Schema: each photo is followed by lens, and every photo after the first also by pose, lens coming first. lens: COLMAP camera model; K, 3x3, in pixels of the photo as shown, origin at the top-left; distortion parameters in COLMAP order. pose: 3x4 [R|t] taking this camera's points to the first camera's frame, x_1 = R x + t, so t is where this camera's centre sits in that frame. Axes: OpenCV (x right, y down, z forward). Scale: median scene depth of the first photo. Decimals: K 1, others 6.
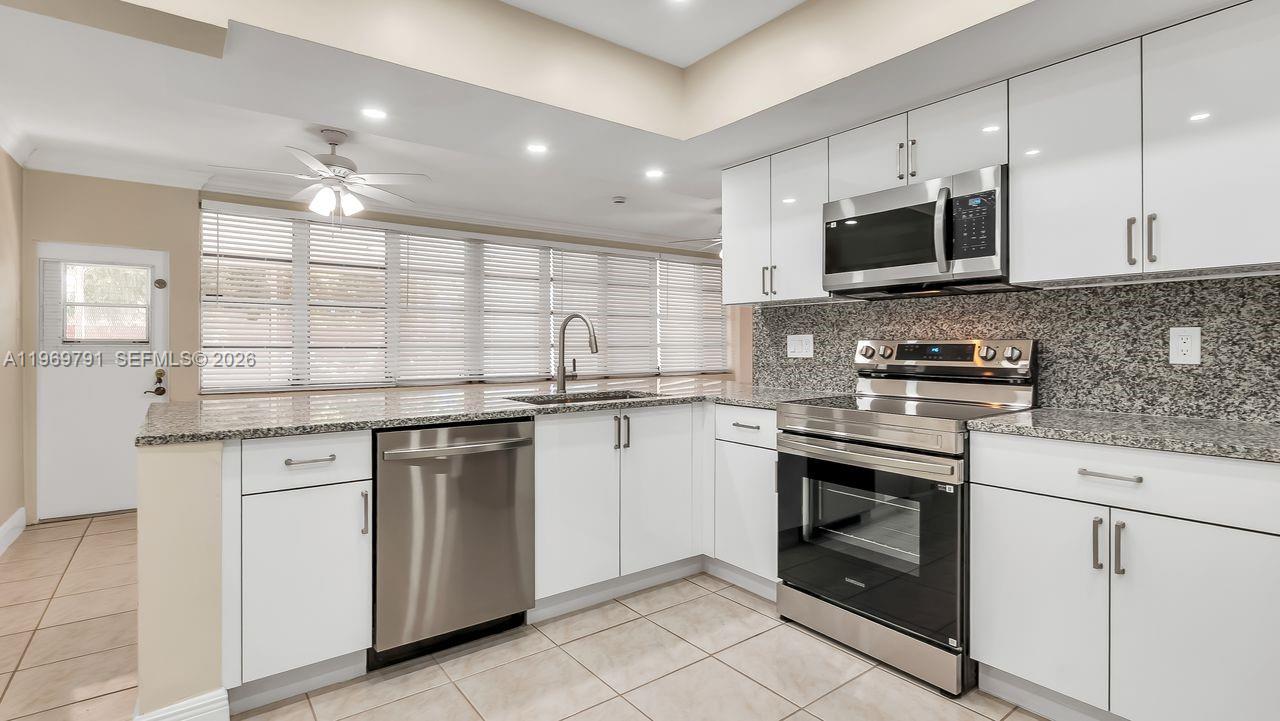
lens RADIAL K [[613.6, 0, 642.2], [0, 613.6, 344.4], [0, 0, 1]] dist [-0.001081, -0.000070]
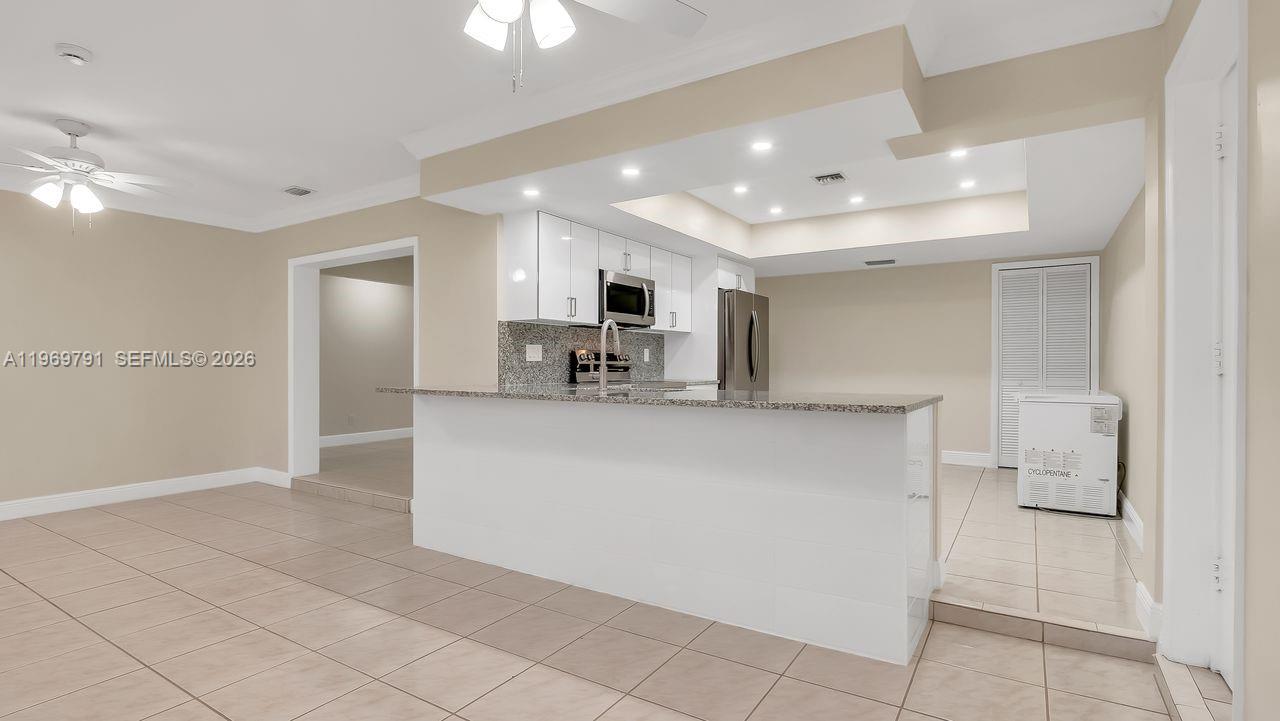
lens RADIAL K [[611.8, 0, 640.0], [0, 611.8, 360.5], [0, 0, 1]] dist [-0.000024, -0.000054]
pose [[-0.338644, 0.003877, 0.940907, -1.464695], [-0.002830, 0.999983, -0.005139, 0.034263], [-0.940910, -0.004403, -0.338627, 1.619323]]
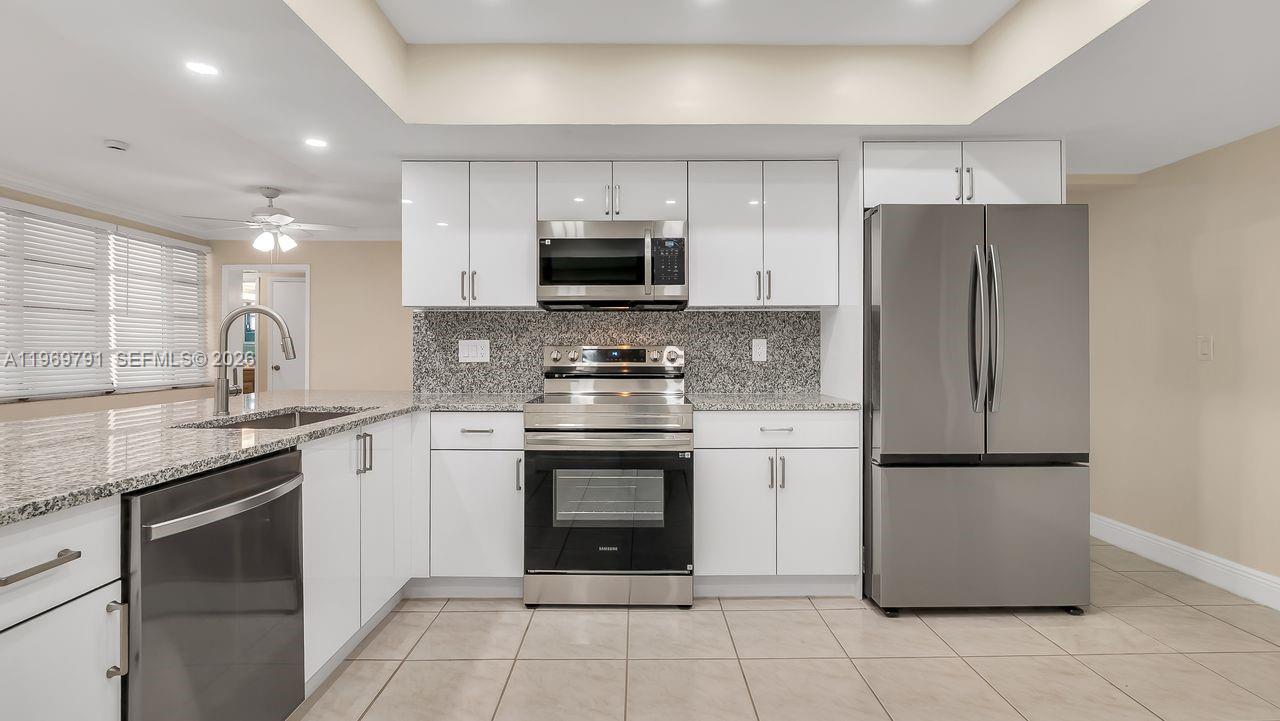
lens RADIAL K [[601.2, 0, 638.6], [0, 601.2, 353.6], [0, 0, 1]] dist [0.001020, 0.000160]
pose [[0.602464, -0.002402, 0.798142, -0.495737], [0.000280, 0.999996, 0.002798, 0.005469], [-0.798146, -0.001462, 0.602462, 0.225928]]
